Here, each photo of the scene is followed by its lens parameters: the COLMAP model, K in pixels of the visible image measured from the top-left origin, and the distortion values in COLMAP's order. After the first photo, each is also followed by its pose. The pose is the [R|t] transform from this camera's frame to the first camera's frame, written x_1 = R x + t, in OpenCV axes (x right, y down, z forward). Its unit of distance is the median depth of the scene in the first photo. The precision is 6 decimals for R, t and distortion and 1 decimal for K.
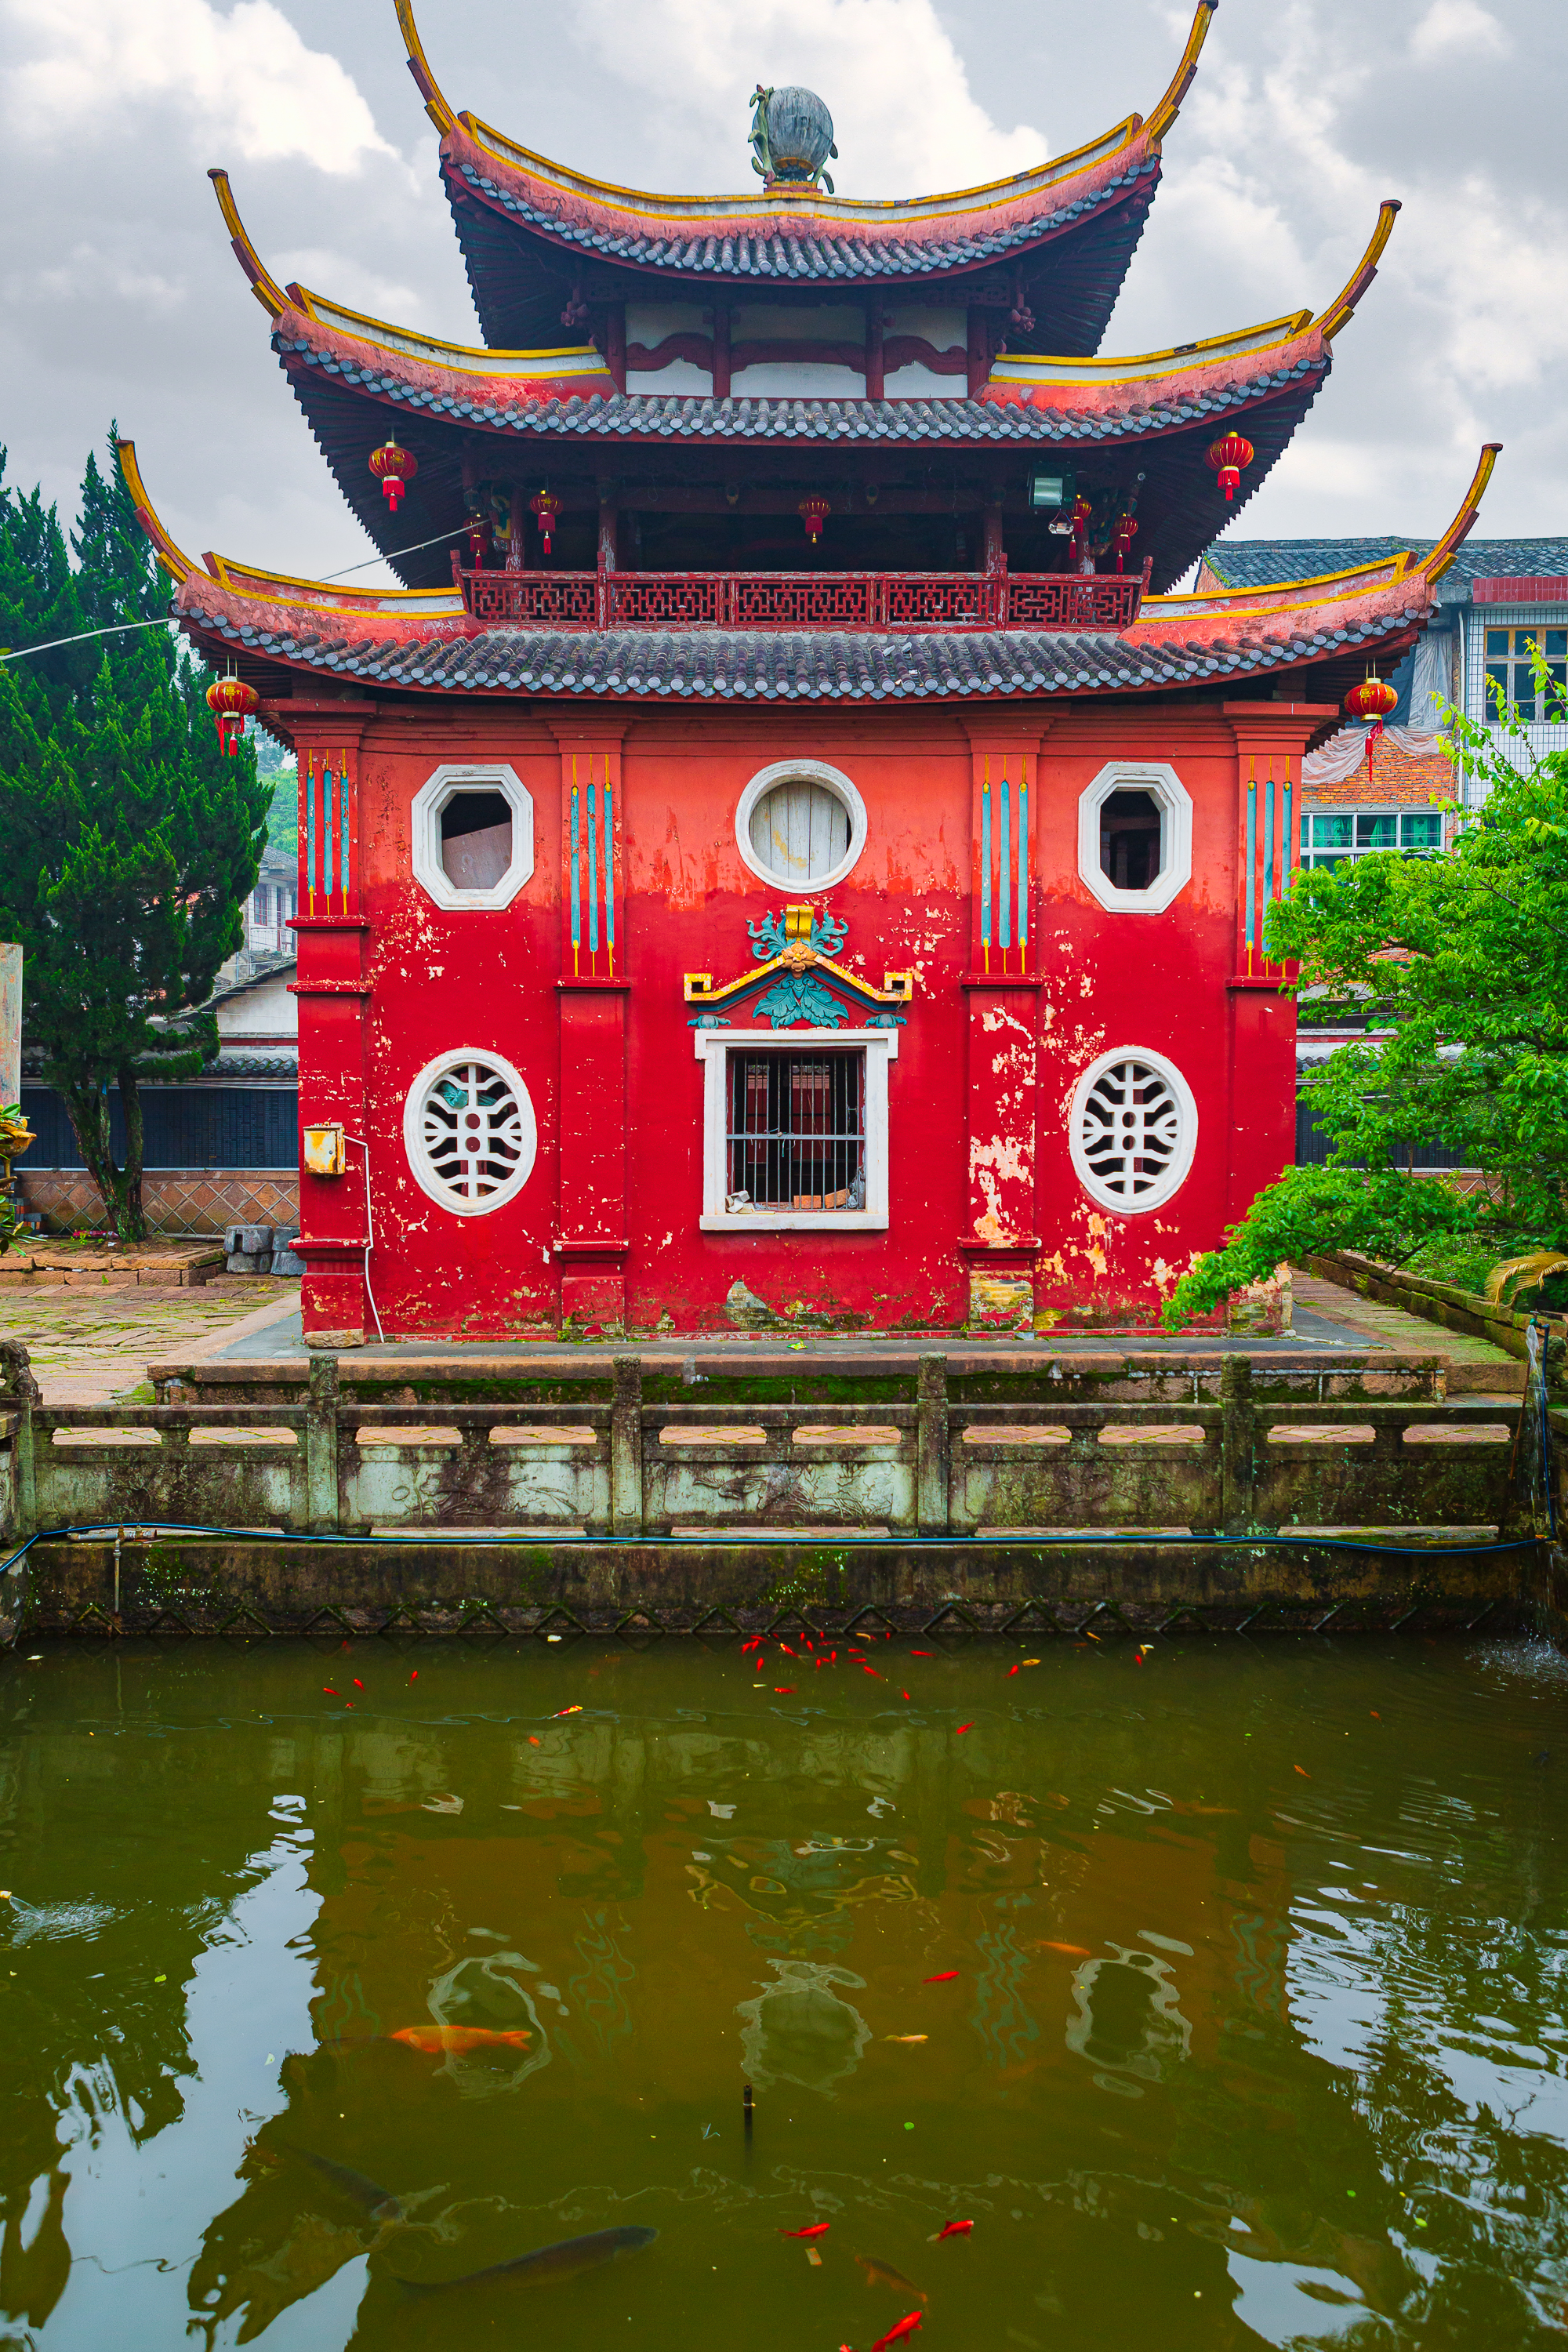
lens RADIAL K [[1902.1, 0, 782.0], [0, 1902.1, 1181.1], [0, 0, 1]] dist [-0.007403, 0.001851]
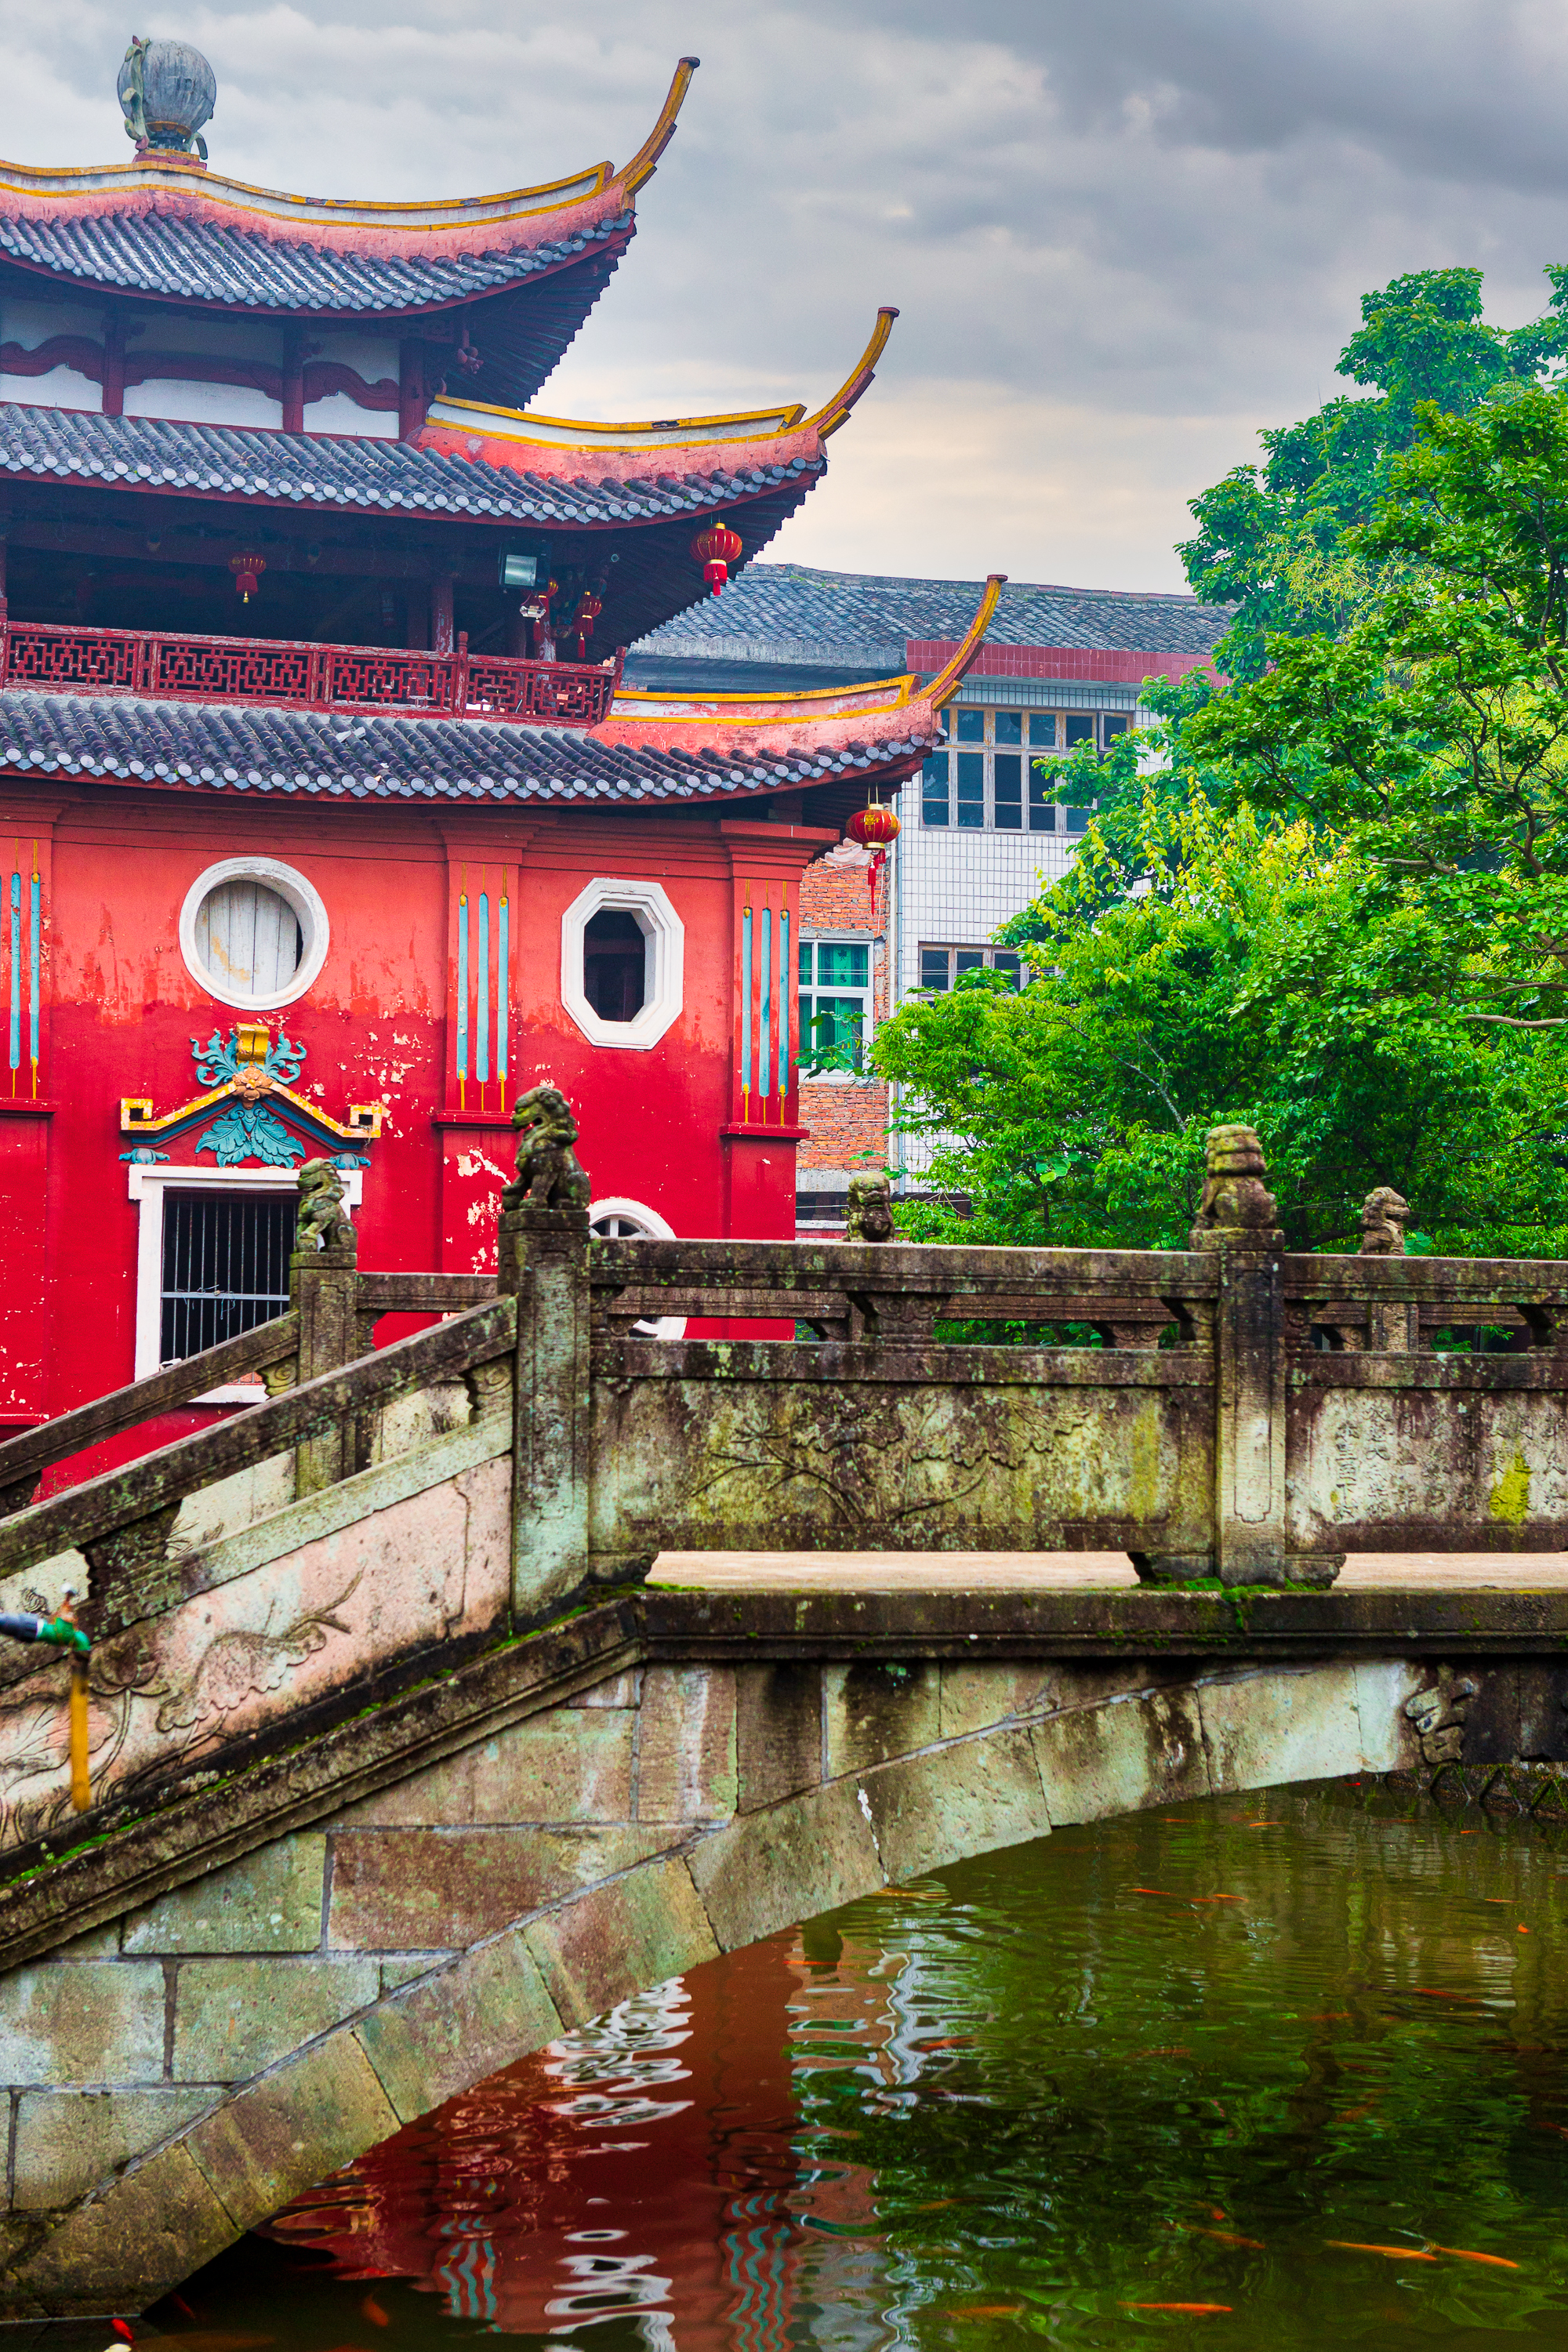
lens RADIAL K [[3118.1, 0, 783.1], [0, 3118.1, 1175.2], [0, 0, 1]] dist [-0.034727, 0.000000]
pose [[0.948295, 0.023934, 0.316486, -0.199430], [0.009843, 0.994455, -0.104698, 0.069717], [-0.317237, 0.102400, 0.942802, -0.379495]]
